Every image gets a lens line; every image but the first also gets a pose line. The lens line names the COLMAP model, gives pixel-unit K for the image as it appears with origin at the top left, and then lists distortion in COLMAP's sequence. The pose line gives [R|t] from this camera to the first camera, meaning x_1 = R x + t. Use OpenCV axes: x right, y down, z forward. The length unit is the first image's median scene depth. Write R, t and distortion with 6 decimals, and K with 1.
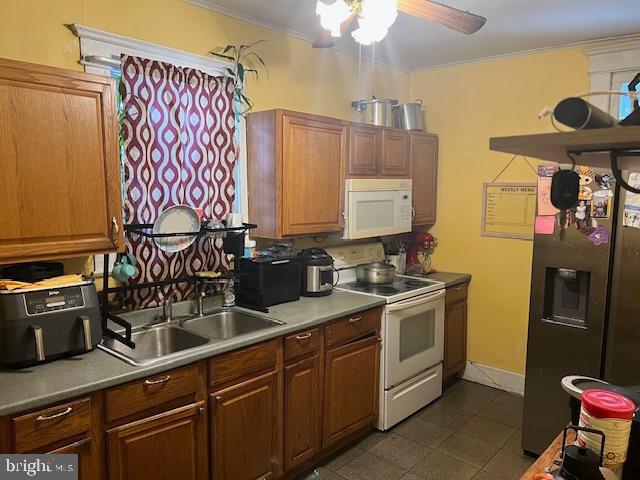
lens RADIAL K [[501.1, 0, 320.0], [0, 501.1, 240.0], [0, 0, 1]] dist [0.009692, 0.001175]
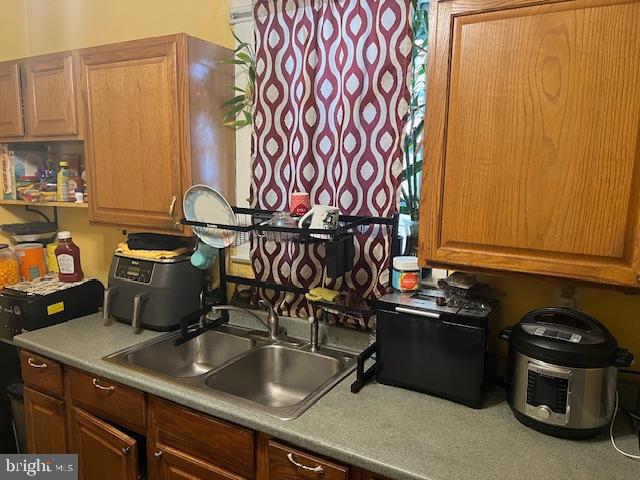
lens RADIAL K [[564.4, 0, 319.9], [0, 564.4, 228.1], [0, 0, 1]] dist [0.111348, -0.002460]
pose [[0.141641, 0.160841, -0.976764, 0.549638], [-0.091257, 0.984632, 0.148903, -0.145237], [0.985703, 0.068046, 0.154142, 0.970024]]
